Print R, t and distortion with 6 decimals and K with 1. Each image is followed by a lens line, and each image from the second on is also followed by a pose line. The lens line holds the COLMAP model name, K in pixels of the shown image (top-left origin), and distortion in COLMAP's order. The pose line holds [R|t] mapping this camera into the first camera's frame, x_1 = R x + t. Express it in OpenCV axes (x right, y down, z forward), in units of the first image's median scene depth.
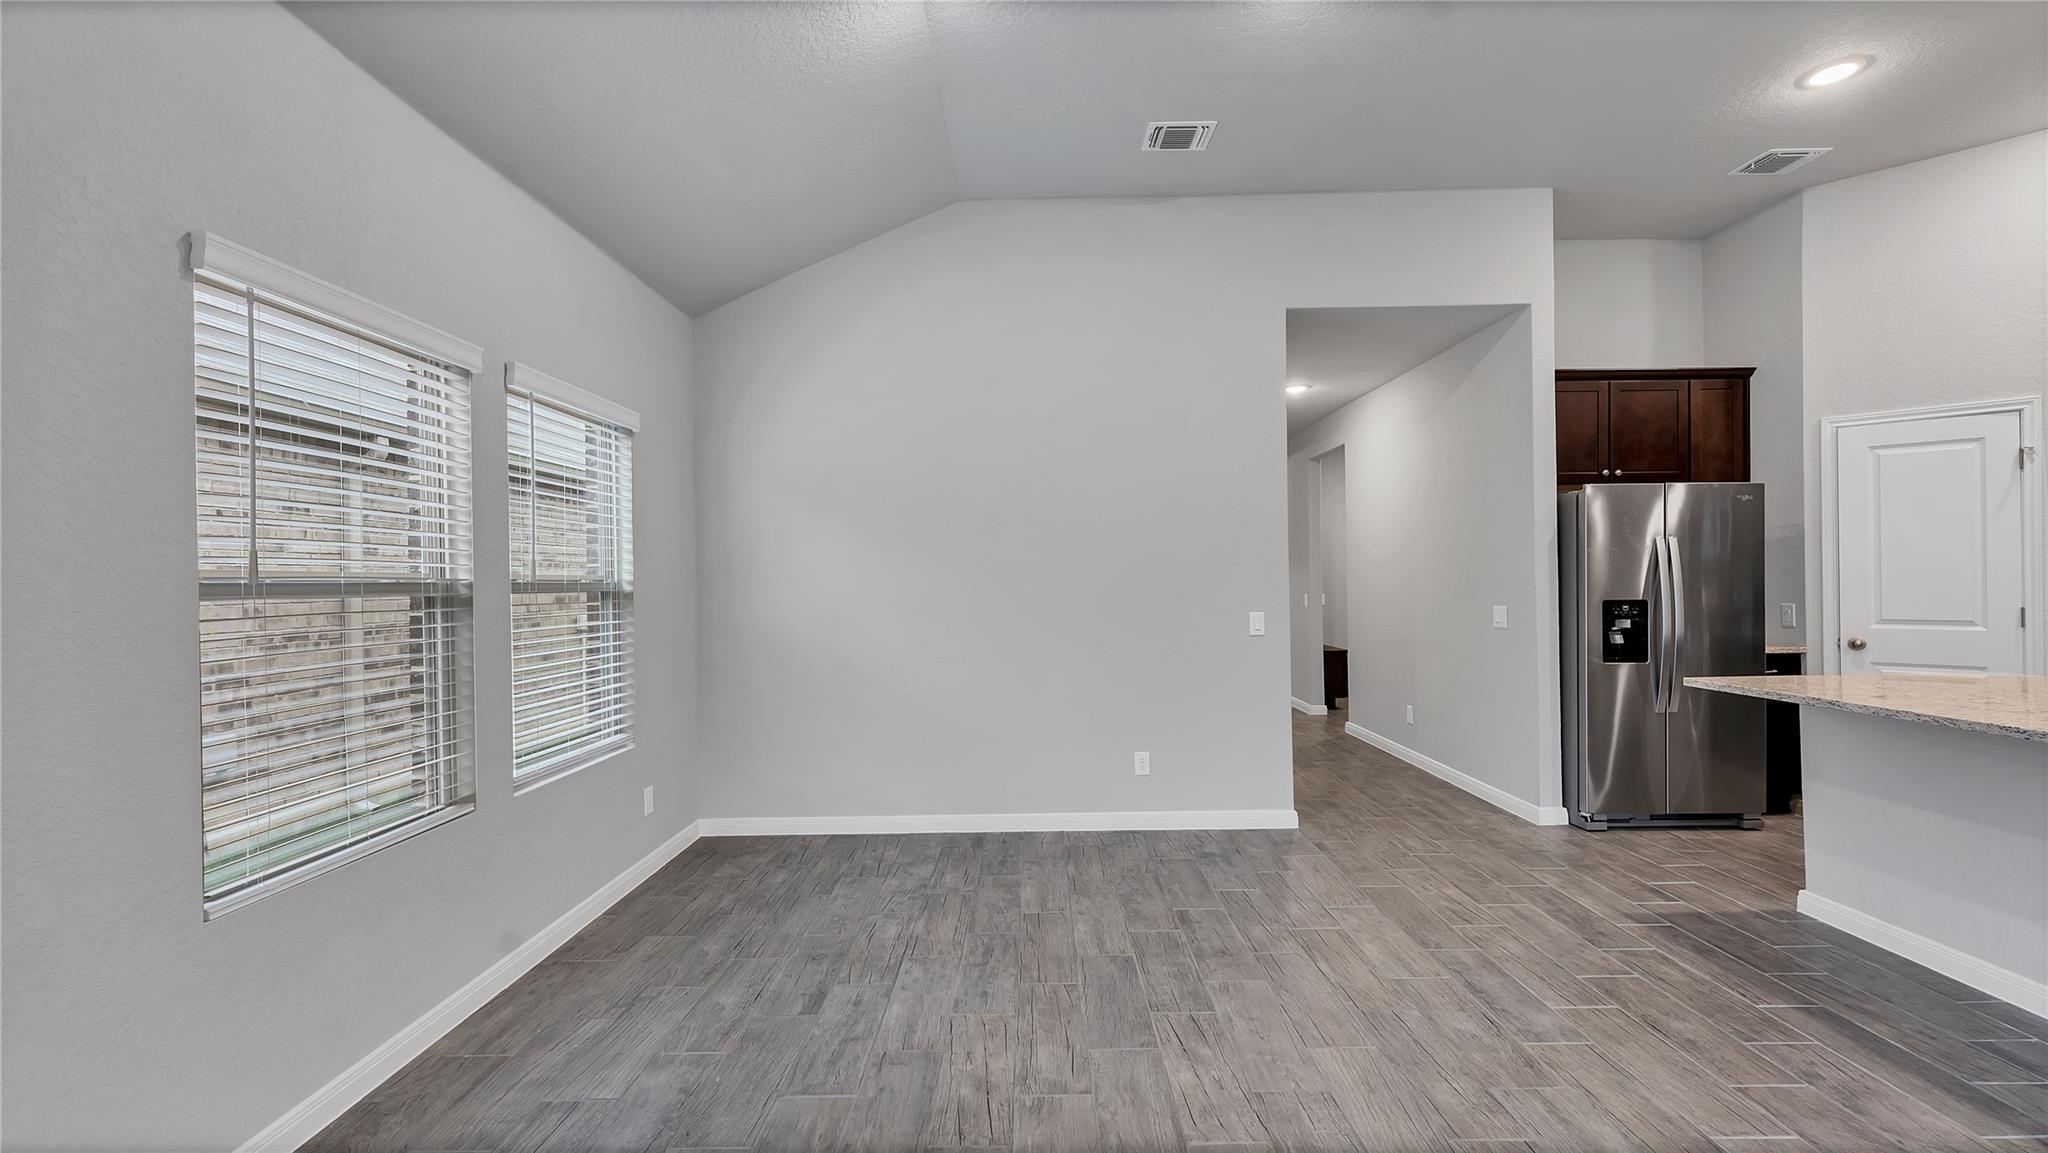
lens RADIAL K [[843.4, 0, 1023.8], [0, 843.4, 581.0], [0, 0, 1]] dist [0.001209, 0.000059]
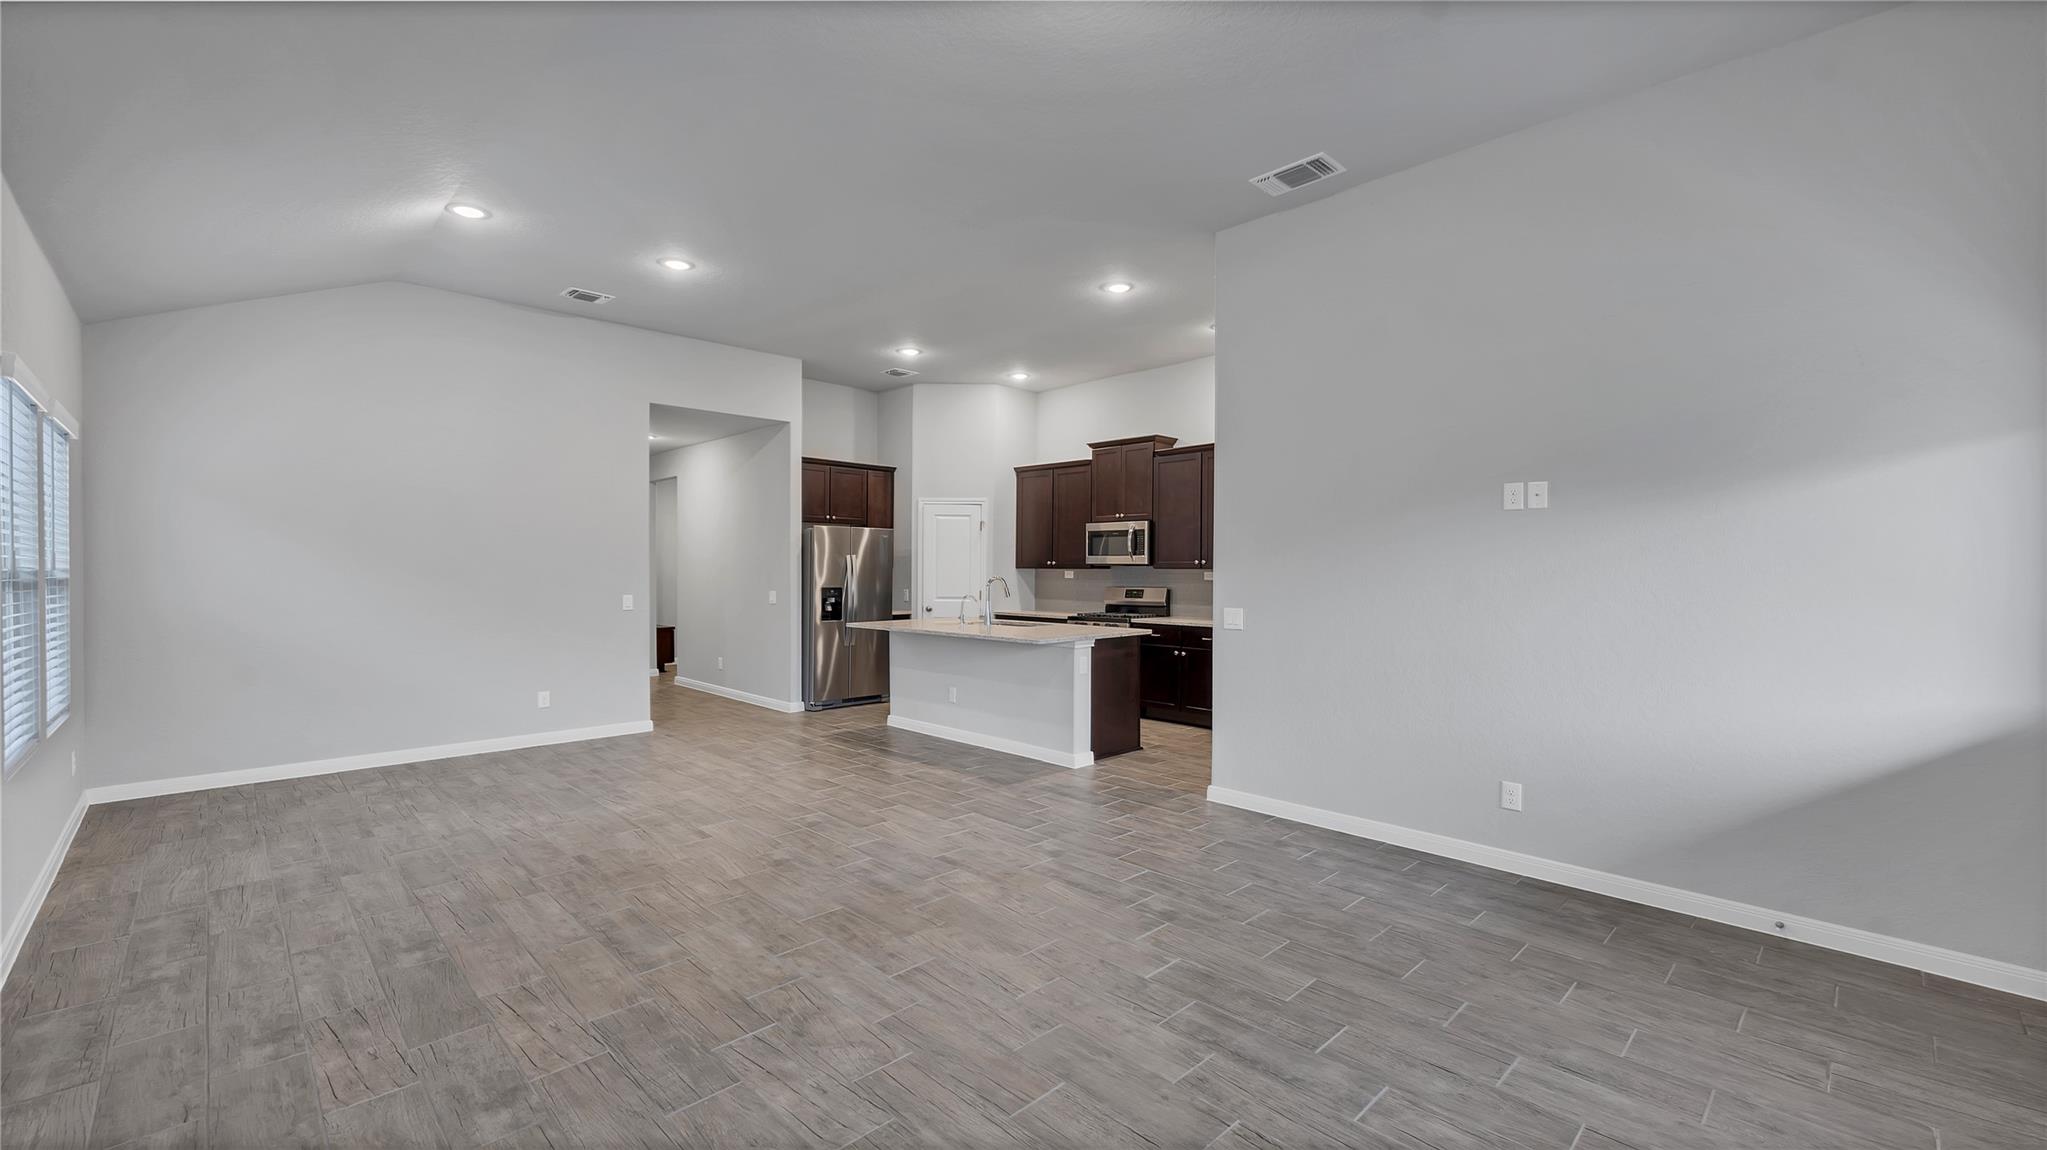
lens RADIAL K [[843.0, 0, 1023.3], [0, 843.0, 579.5], [0, 0, 1]] dist [0.001209, 0.000059]
pose [[0.711391, 0.007905, 0.702752, -0.301781], [-0.012946, 0.999914, 0.001858, -0.004250], [-0.702677, -0.010420, 0.711432, -0.628637]]
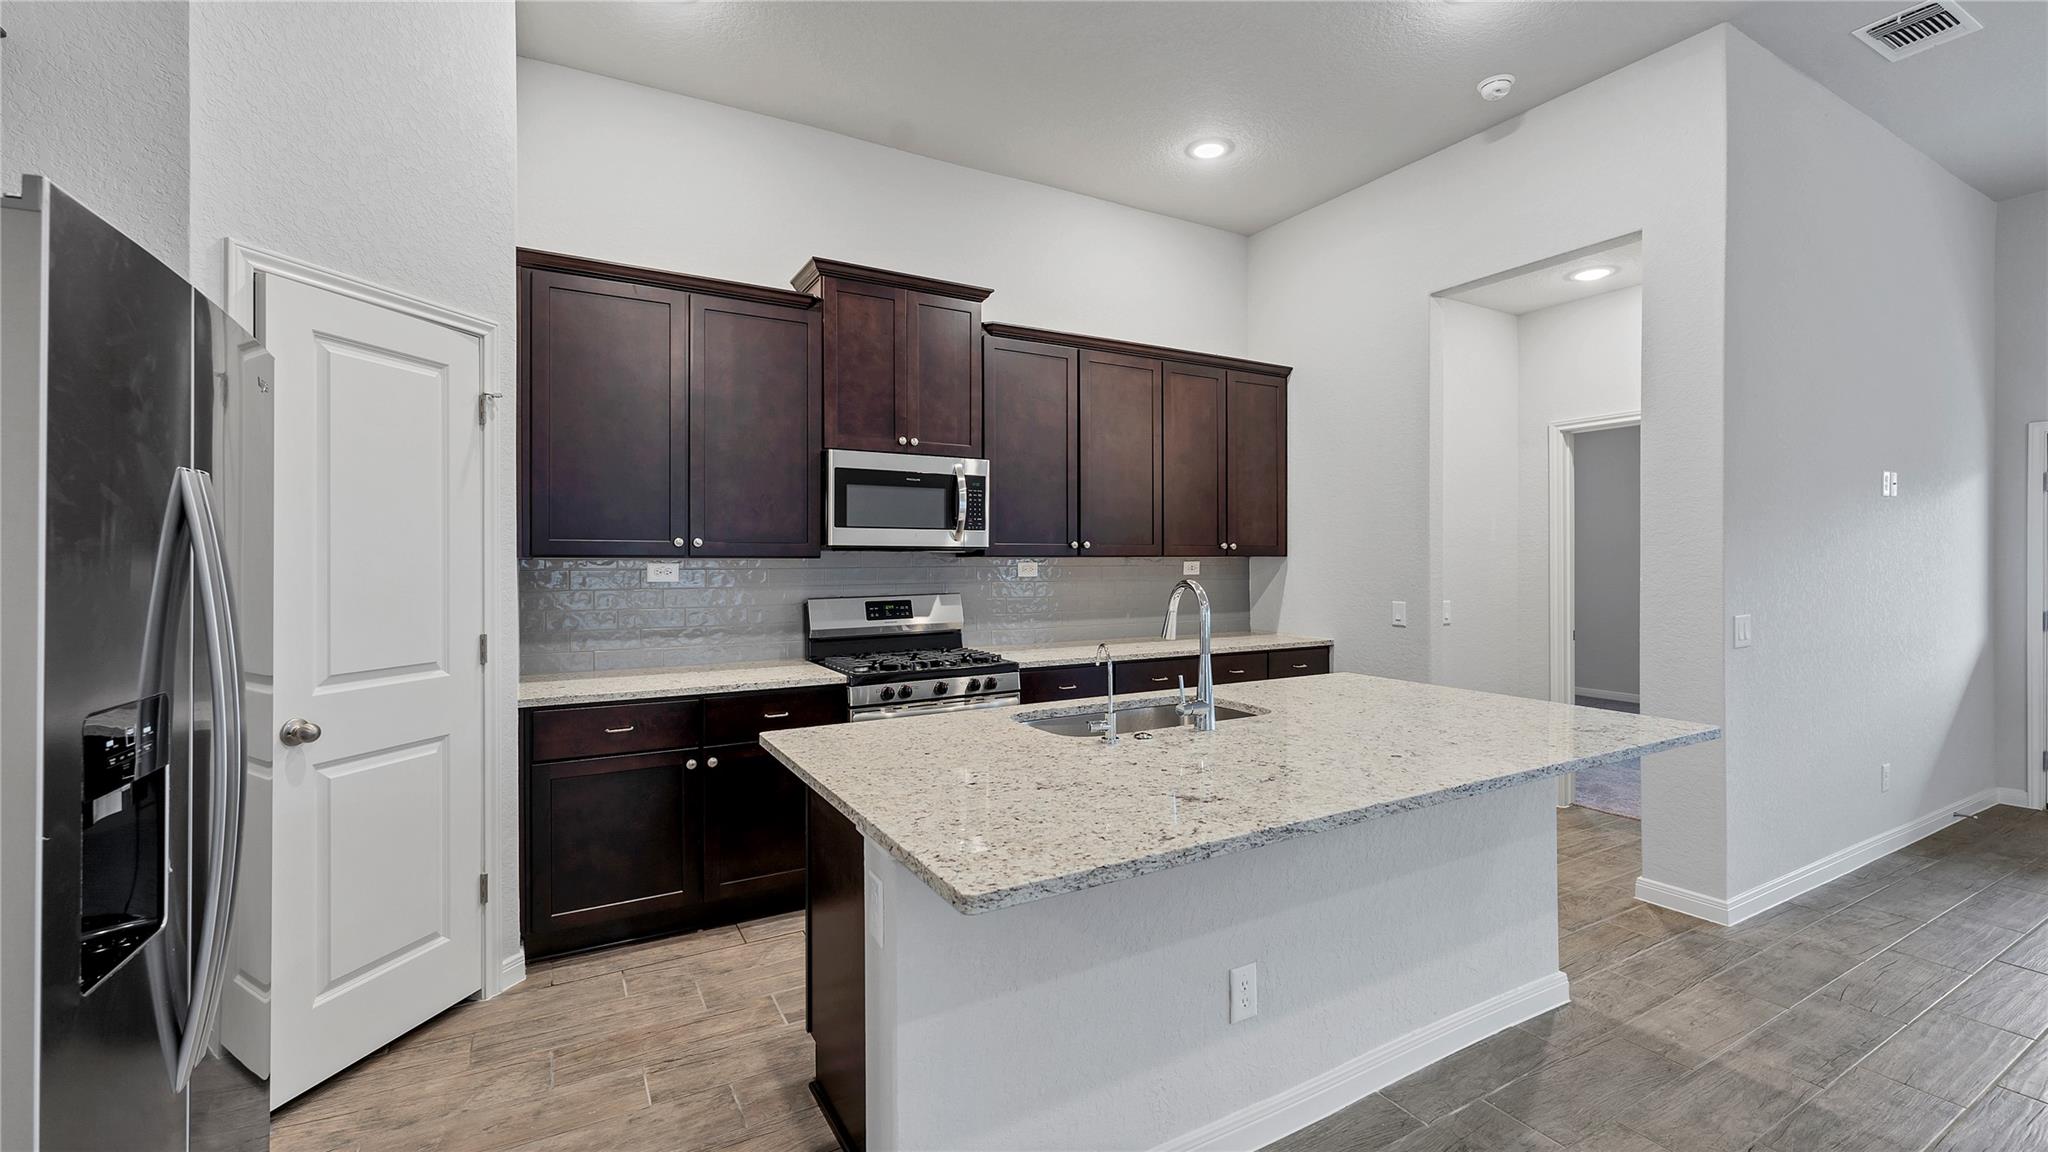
lens RADIAL K [[854.1, 0, 1021.7], [0, 854.1, 560.8], [0, 0, 1]] dist [-0.001344, -0.000112]
pose [[-0.504031, 0.017159, 0.863515, 0.385547], [0.010851, 0.999850, -0.013535, -0.011475], [-0.863618, 0.002547, -0.504141, 0.948259]]
